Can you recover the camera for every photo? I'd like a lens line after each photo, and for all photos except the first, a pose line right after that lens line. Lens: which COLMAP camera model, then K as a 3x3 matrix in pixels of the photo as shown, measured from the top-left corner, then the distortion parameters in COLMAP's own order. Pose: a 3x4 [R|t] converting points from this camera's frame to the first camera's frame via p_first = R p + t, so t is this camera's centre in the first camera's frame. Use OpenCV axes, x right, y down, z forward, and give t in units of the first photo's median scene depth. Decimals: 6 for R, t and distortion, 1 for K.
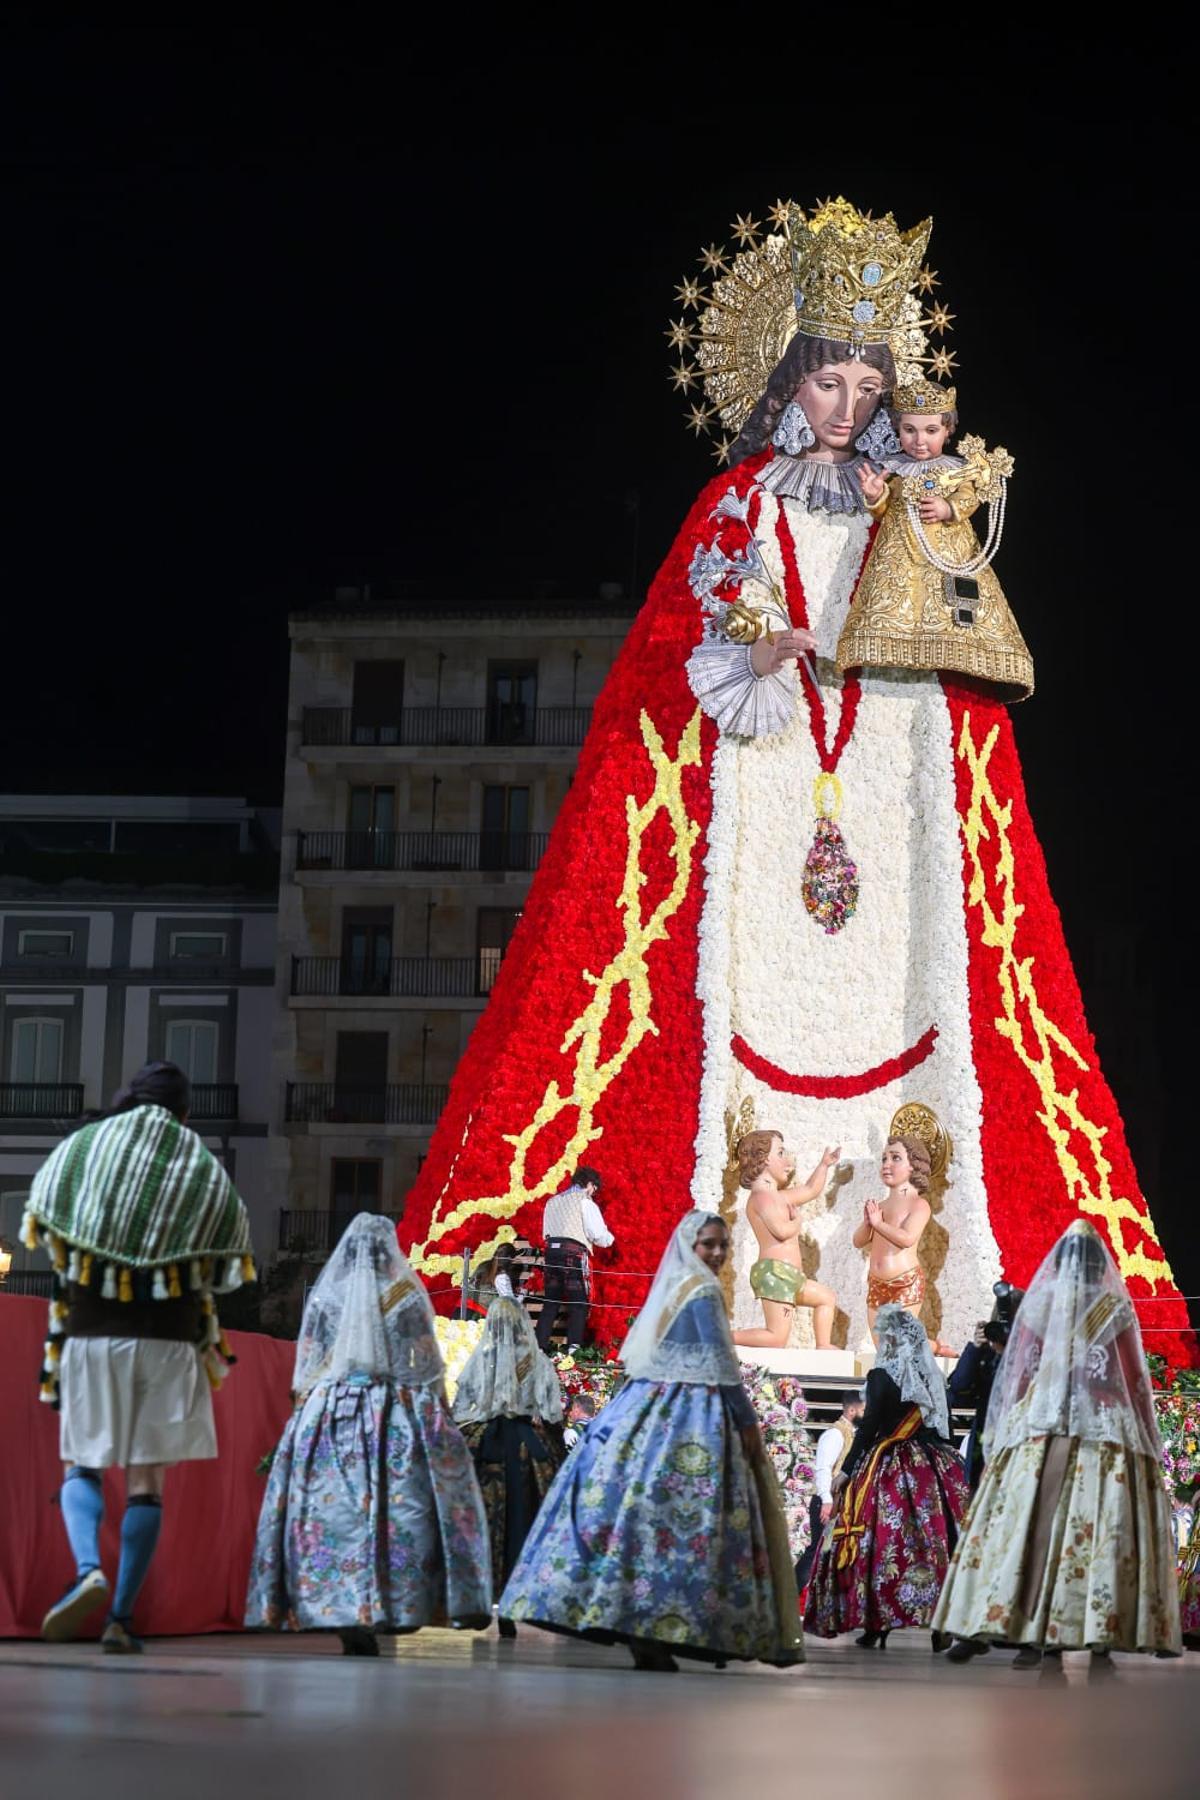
lens RADIAL K [[4301.1, 0, 600.3], [0, 4301.1, 889.9], [0, 0, 1]] dist [0.179002, 0.000000]
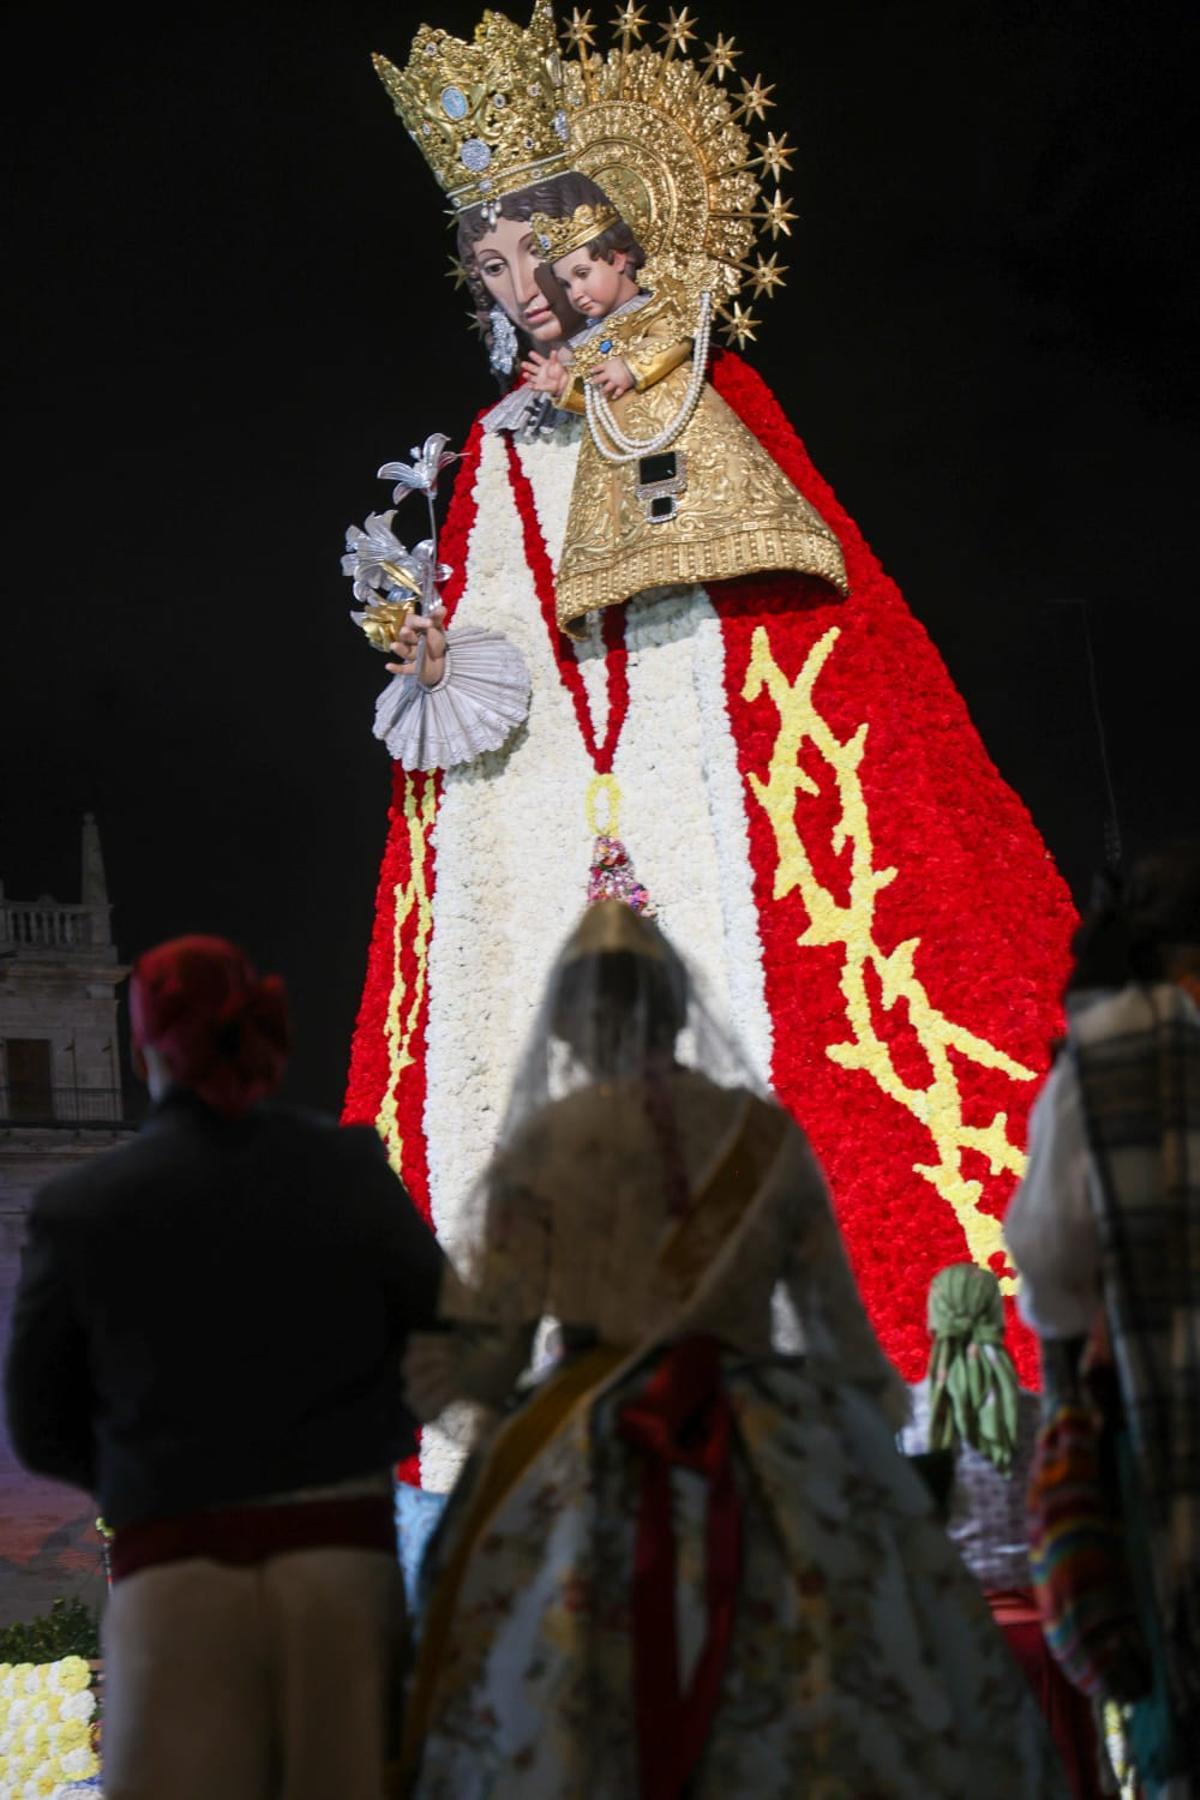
lens RADIAL K [[3835.7, 0, 571.9], [0, 3835.7, 916.9], [0, 0, 1]] dist [0.320868, 0.000000]
pose [[0.692689, -0.273941, -0.667186, 0.472439], [0.244160, 0.959507, -0.140472, 0.085006], [0.678651, -0.065597, 0.731526, 0.521390]]
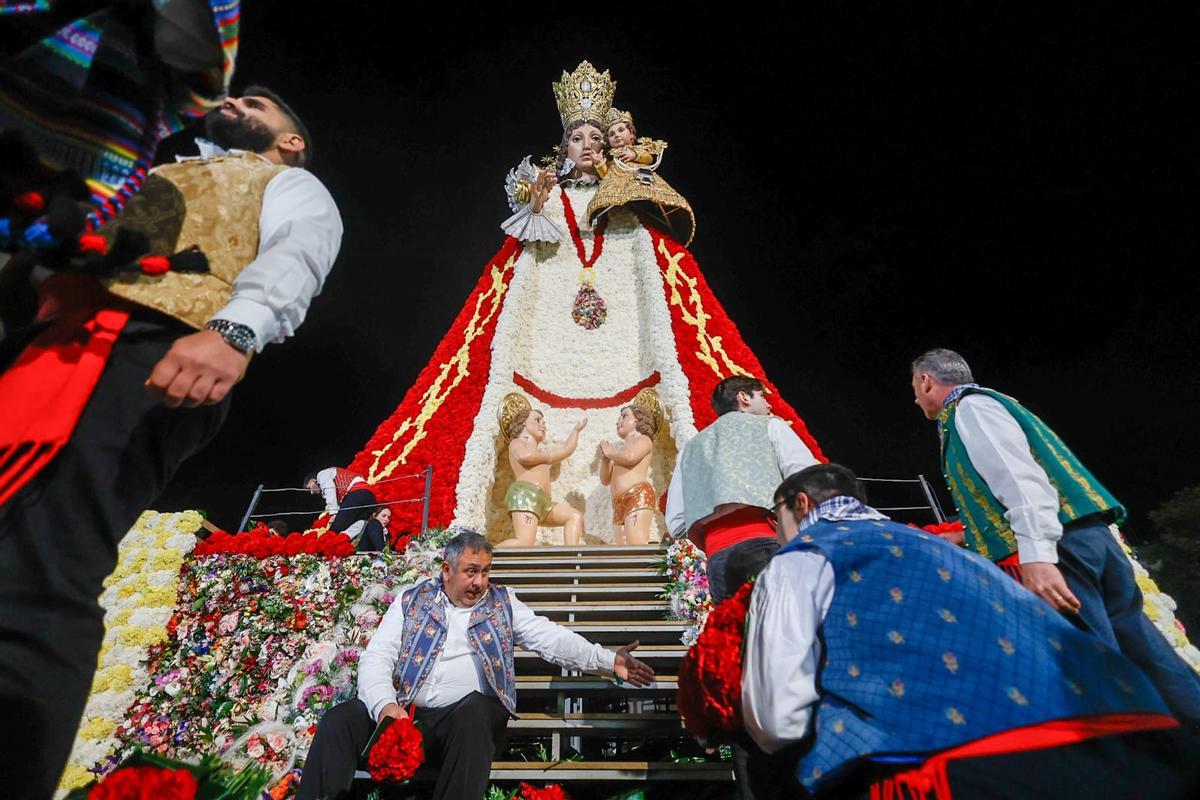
lens RADIAL K [[554.8, 0, 587.5], [0, 554.8, 403.4], [0, 0, 1]] dist [0.007385, -0.001059]
pose [[0.958898, -0.192030, -0.208900, 0.091511], [0.075463, 0.882279, -0.464638, 0.134482], [0.273533, 0.429776, 0.860507, 0.817578]]
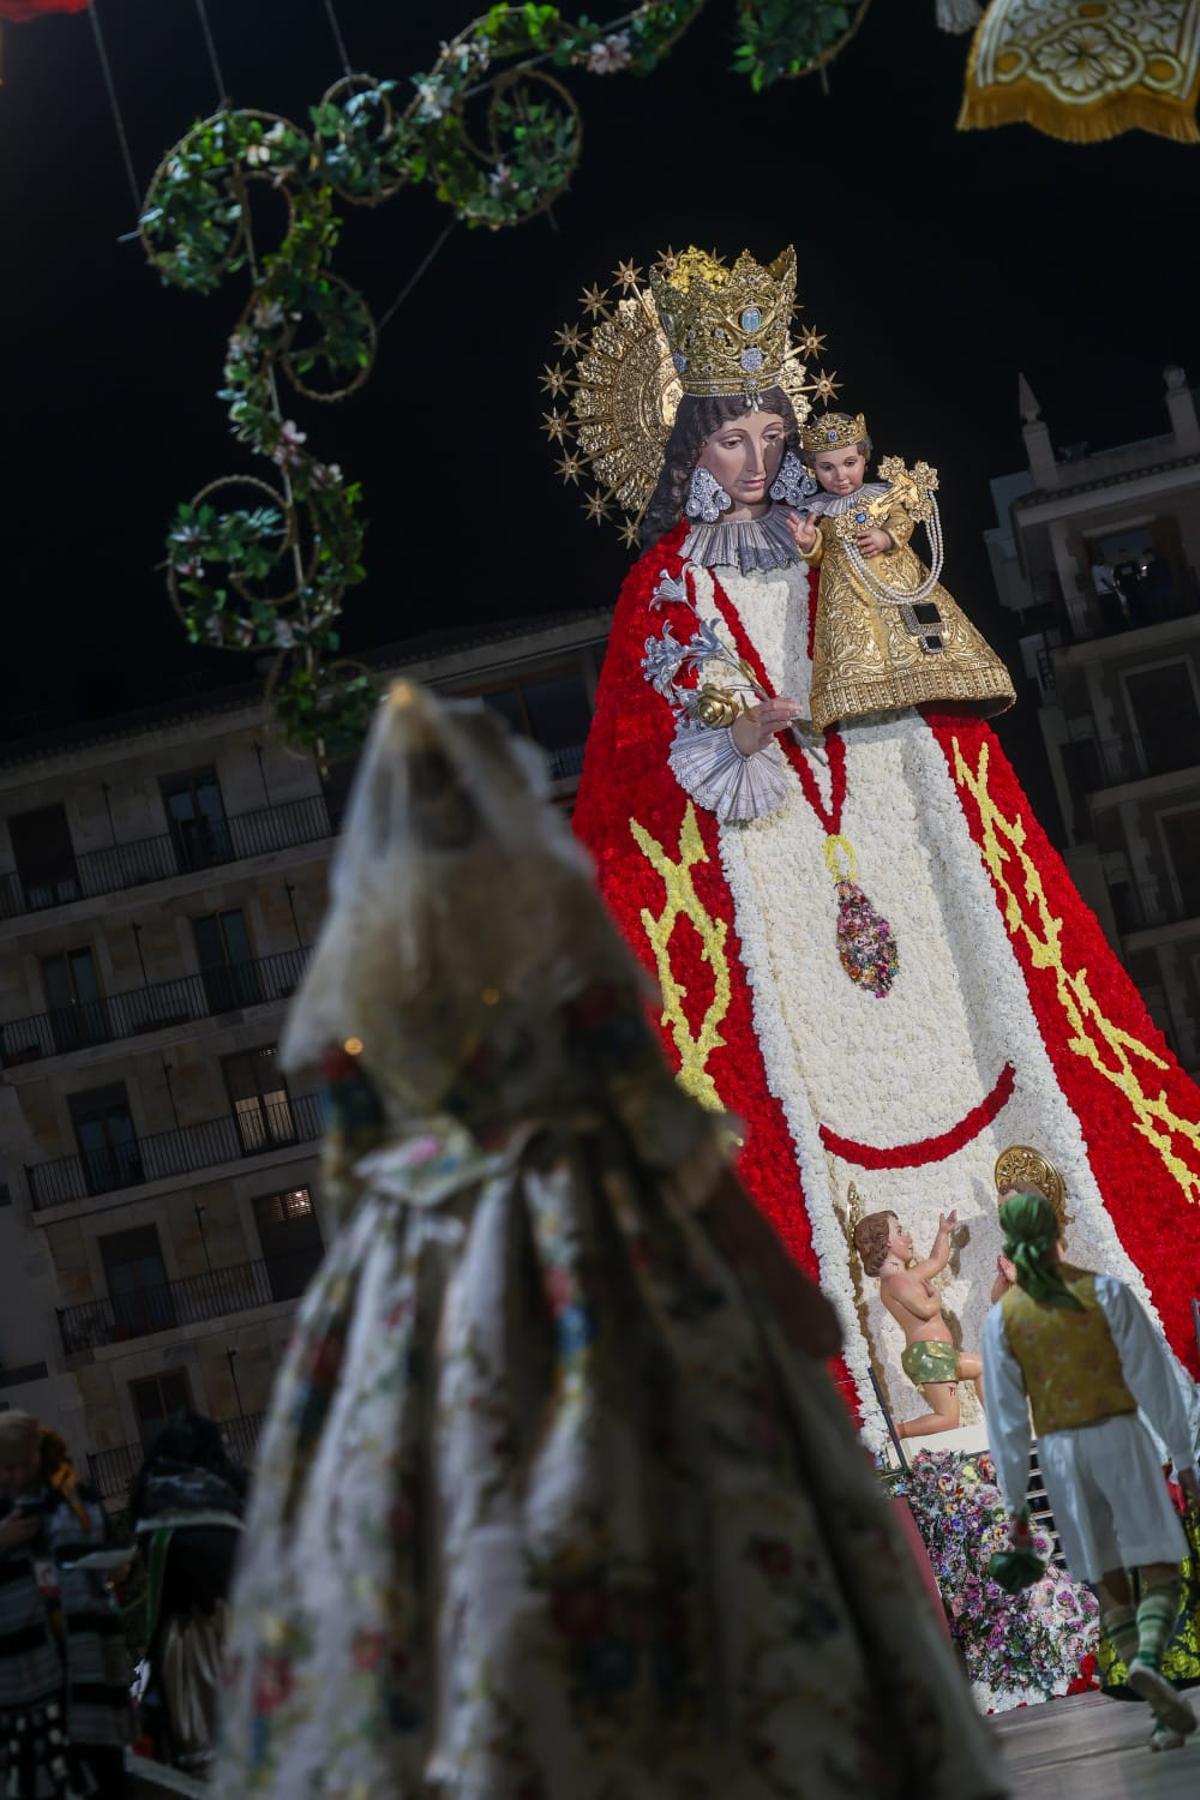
lens RADIAL K [[5214.2, 0, 592.5], [0, 5214.2, 917.2], [0, 0, 1]] dist [0.481439, 0.000000]
pose [[0.965177, -0.247894, 0.083563, -0.100463], [0.248273, 0.968672, 0.005983, -0.029719], [-0.082429, 0.014972, 0.996485, -0.153604]]
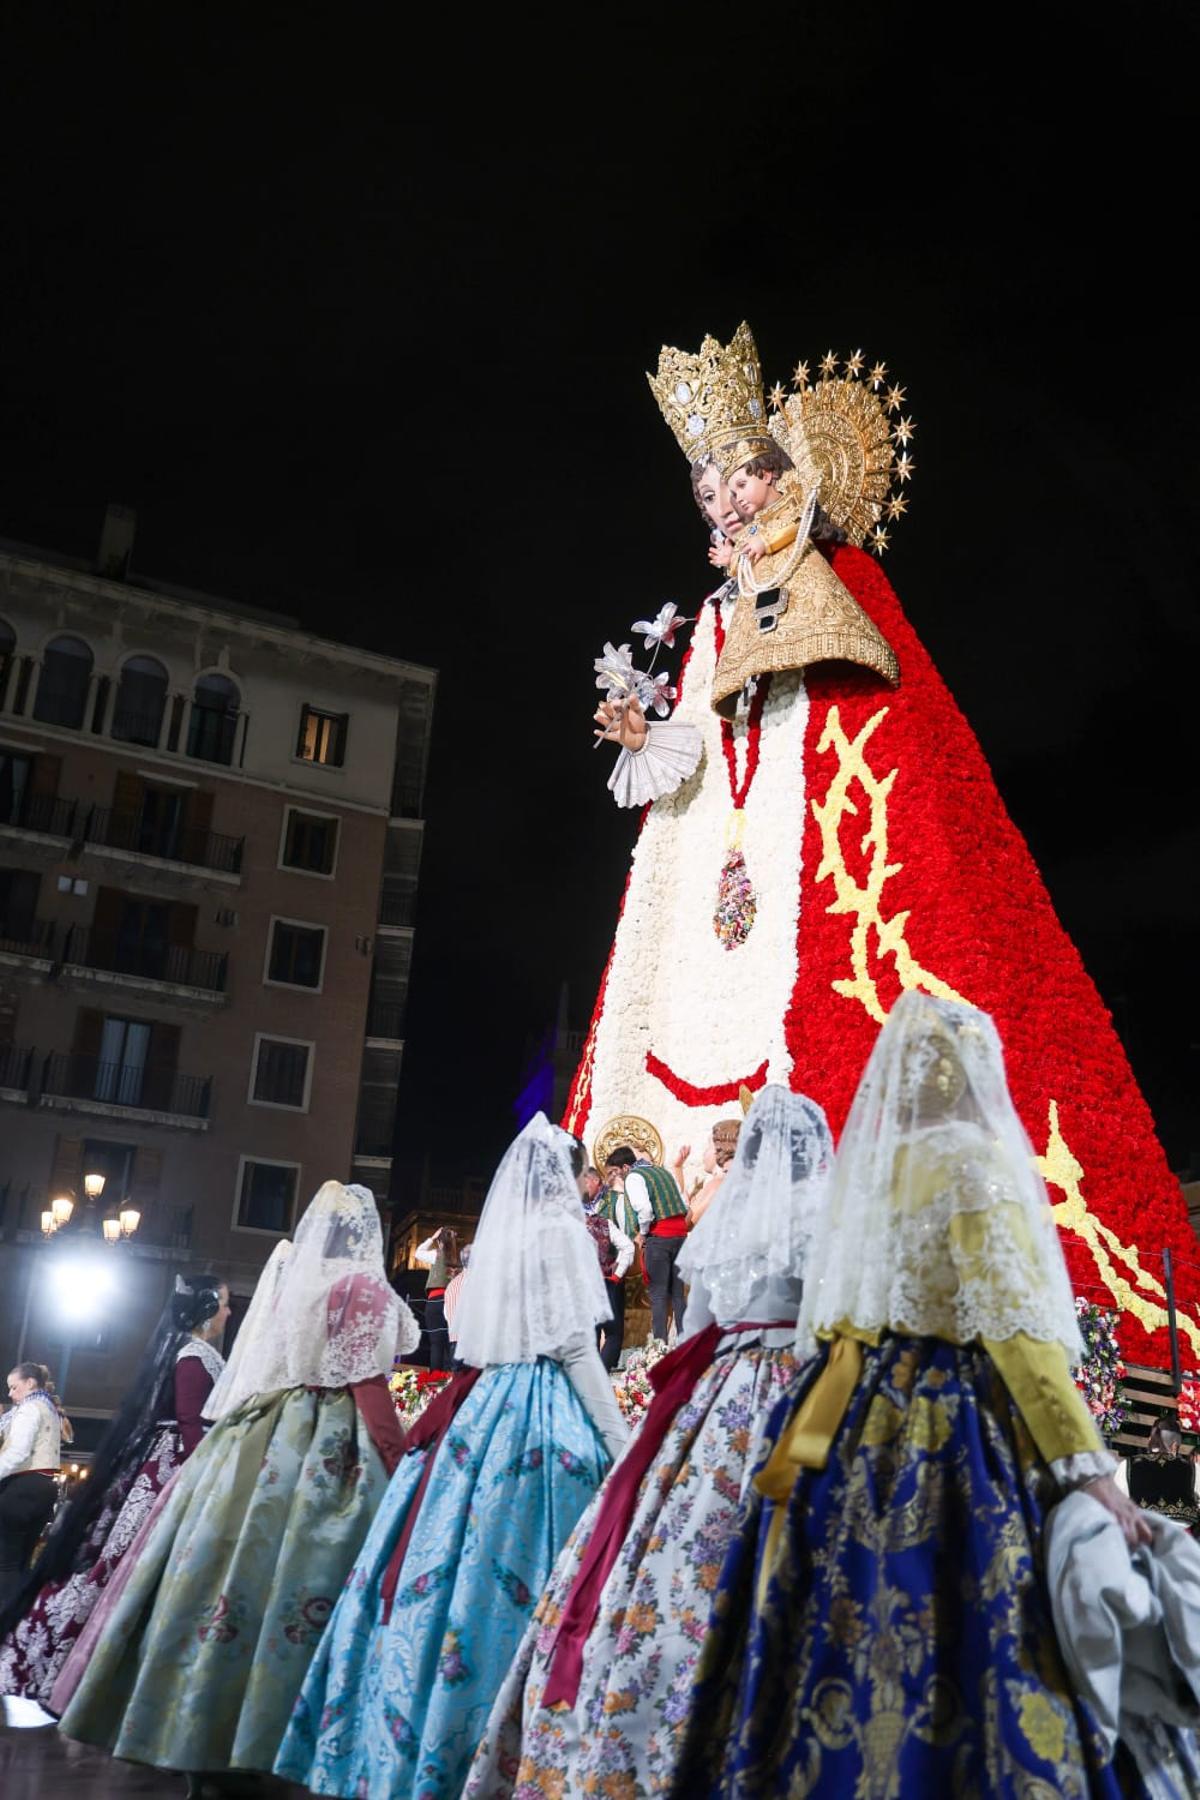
lens RADIAL K [[1801.3, 0, 600.2], [0, 1801.3, 903.8], [0, 0, 1]] dist [0.030219, 0.000000]
pose [[0.456441, -0.326125, -0.827831, 0.403340], [0.111328, 0.944026, -0.310518, 0.131453], [0.882762, 0.049573, 0.467199, 0.757259]]
